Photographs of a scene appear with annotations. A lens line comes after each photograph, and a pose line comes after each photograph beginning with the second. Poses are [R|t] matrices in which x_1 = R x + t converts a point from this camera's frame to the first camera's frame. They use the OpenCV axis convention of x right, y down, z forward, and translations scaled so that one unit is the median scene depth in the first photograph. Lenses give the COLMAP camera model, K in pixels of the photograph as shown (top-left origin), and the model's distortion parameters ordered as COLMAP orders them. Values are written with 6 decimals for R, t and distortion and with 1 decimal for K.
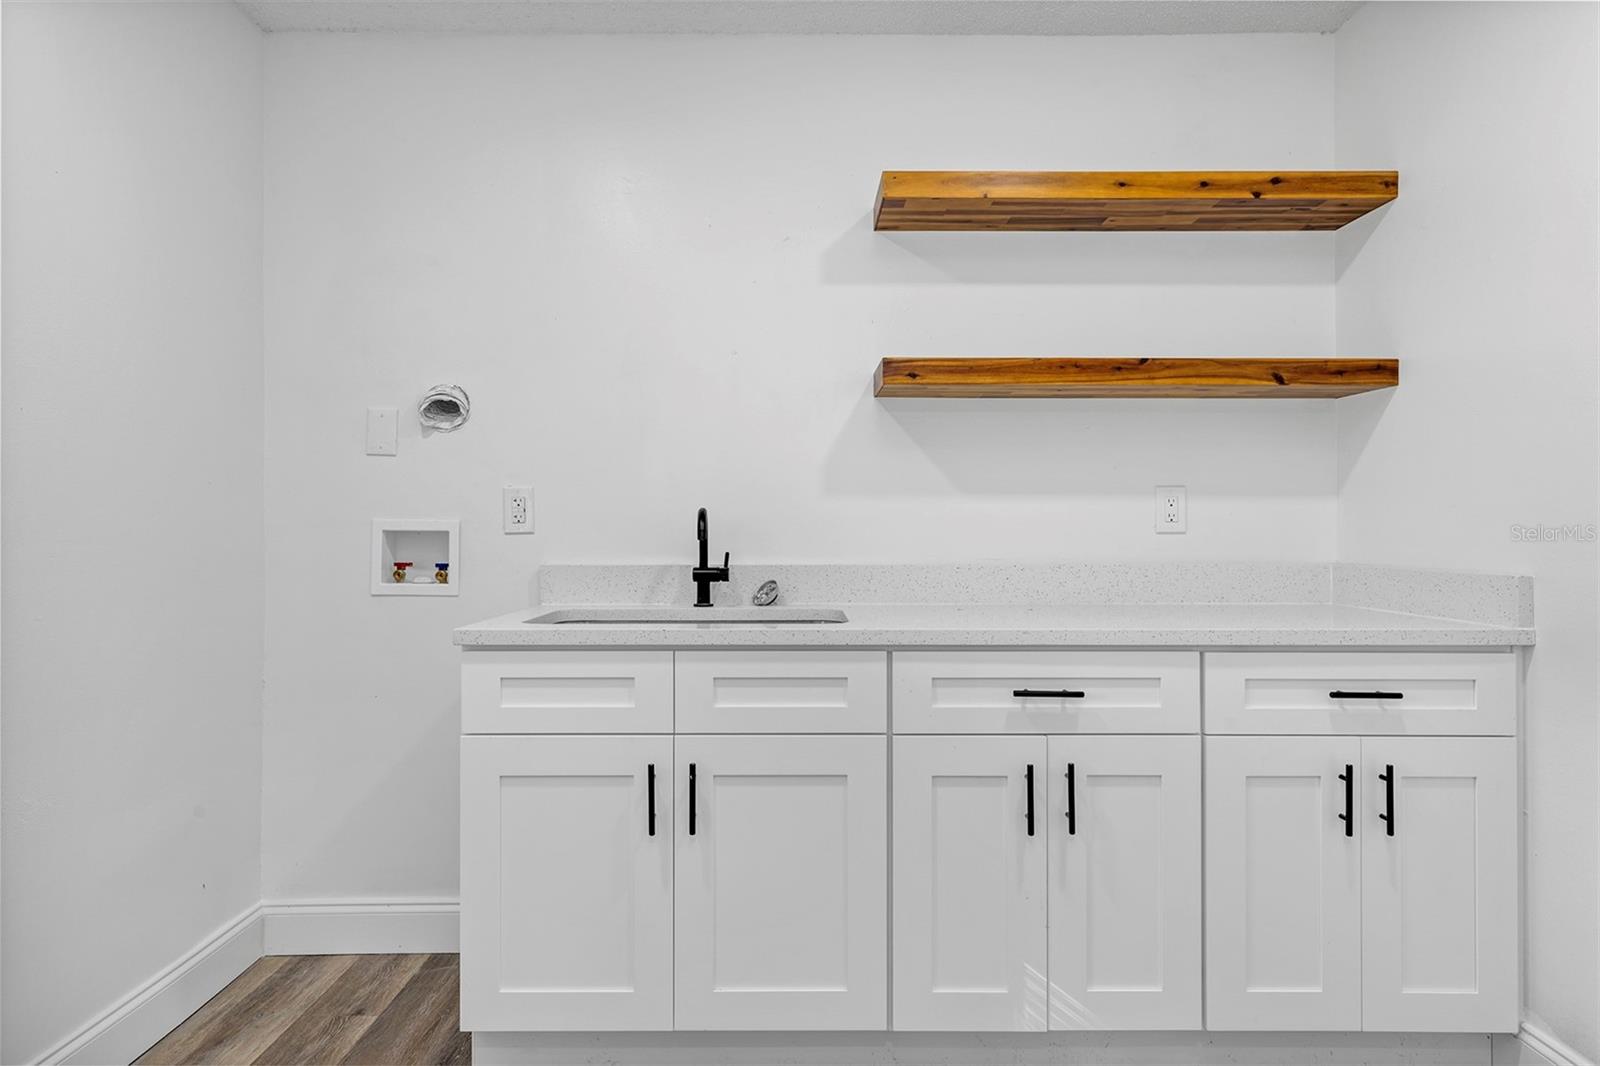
lens RADIAL K [[955.7, 0, 769.6], [0, 955.7, 532.6], [0, 0, 1]] dist [0.012015, -0.000366]
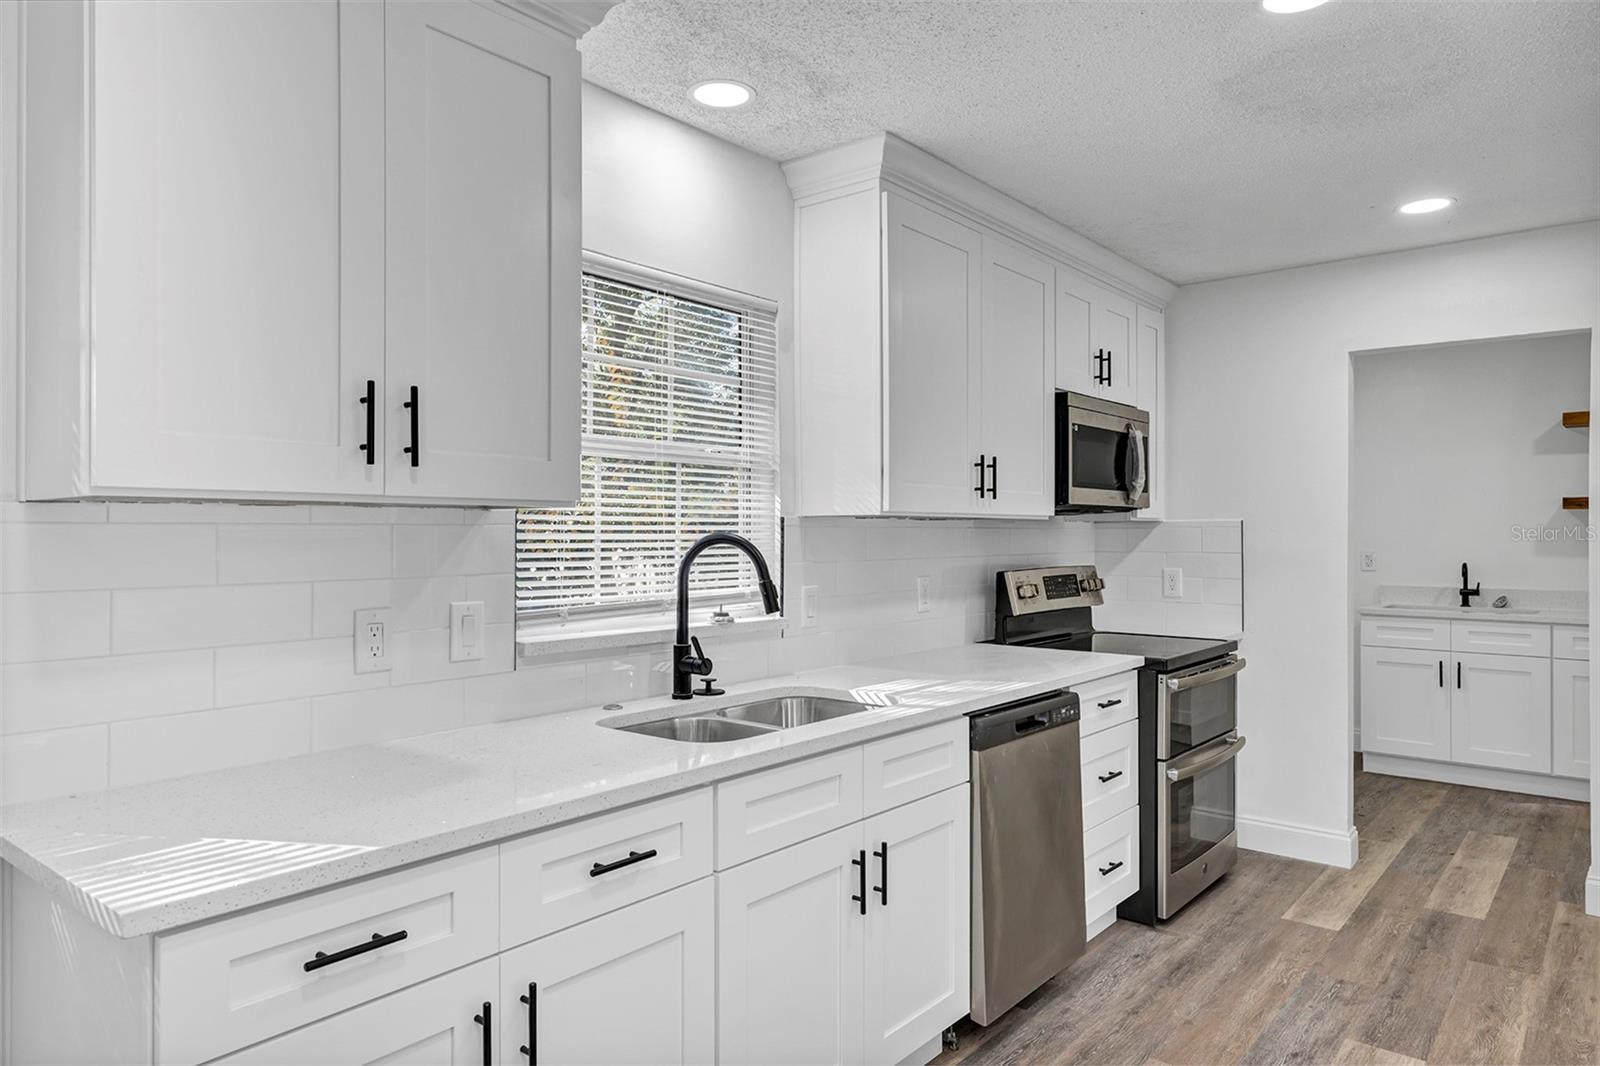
lens RADIAL K [[1026.6, 0, 765.4], [0, 1026.6, 533.3], [0, 0, 1]] dist [0.011556, -0.001812]
pose [[0.782700, 0.008465, -0.622342, 0.158088], [-0.004659, 0.999959, 0.007741, -0.110517], [0.622382, -0.003159, 0.782707, -2.012170]]
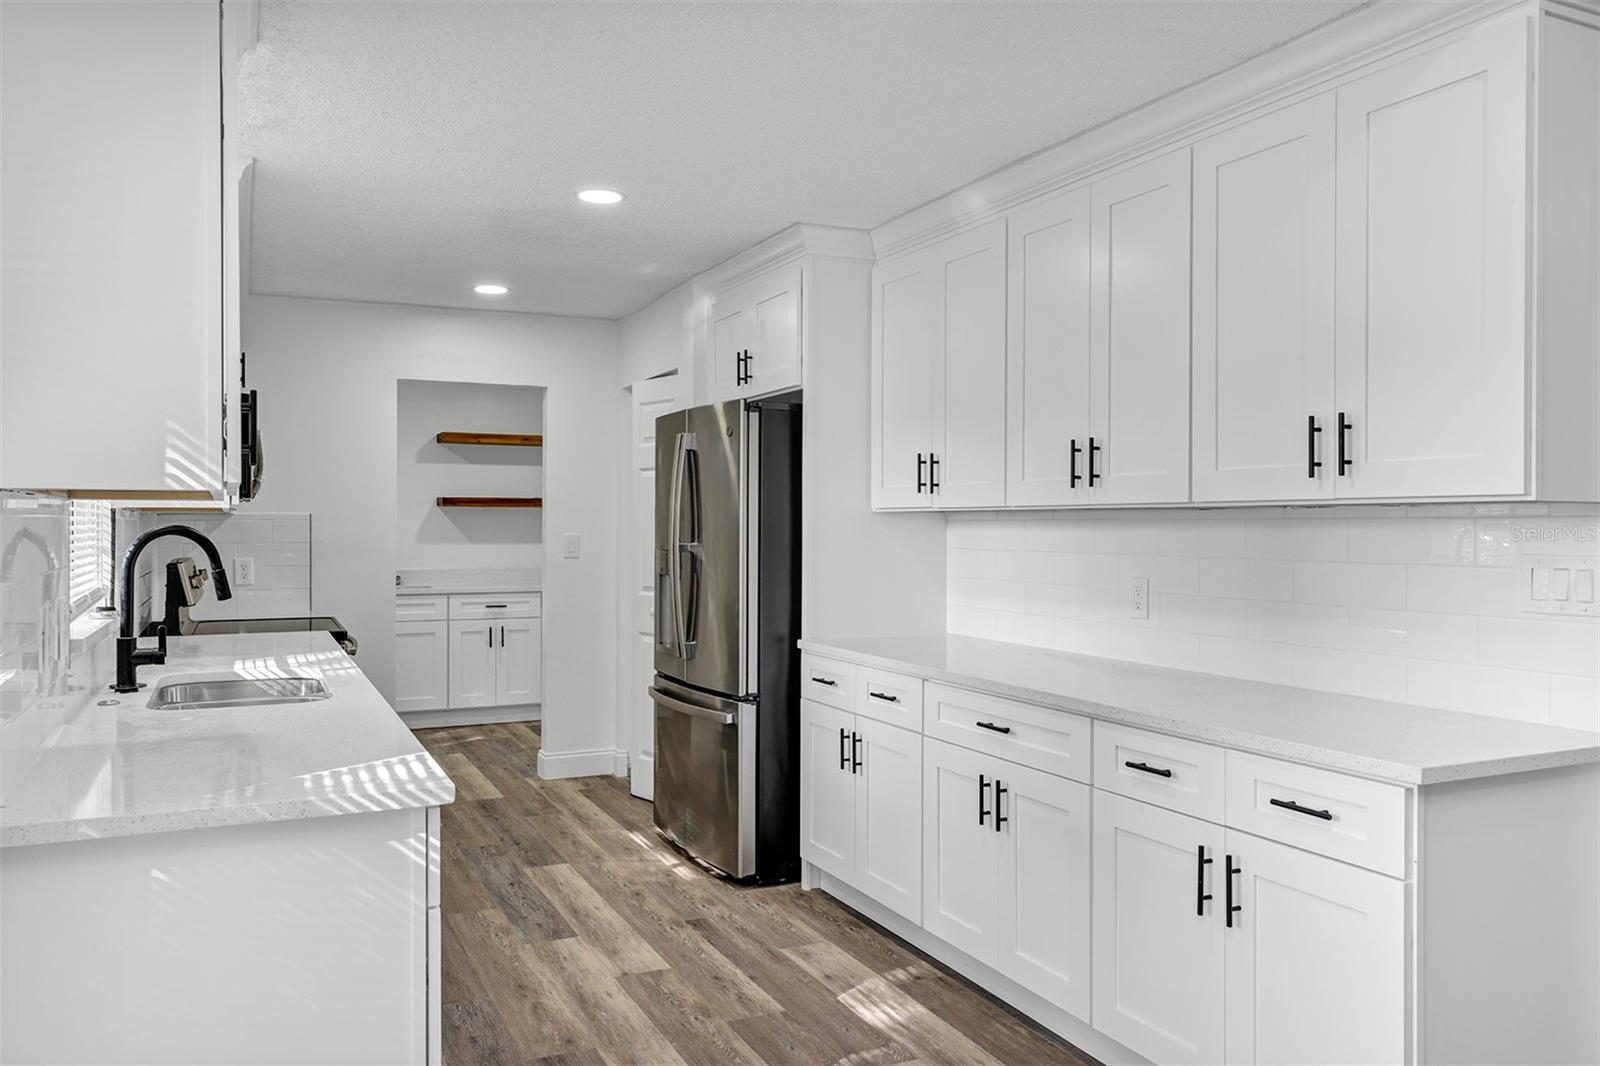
lens RADIAL K [[1229.8, 0, 795.2], [0, 1229.8, 530.7], [0, 0, 1]] dist [0.011578, 0.007338]
pose [[0.890468, 0.003749, 0.455031, -0.612671], [-0.006796, 0.999964, 0.005060, -0.107340], [-0.454995, -0.007598, 0.890461, -2.744177]]
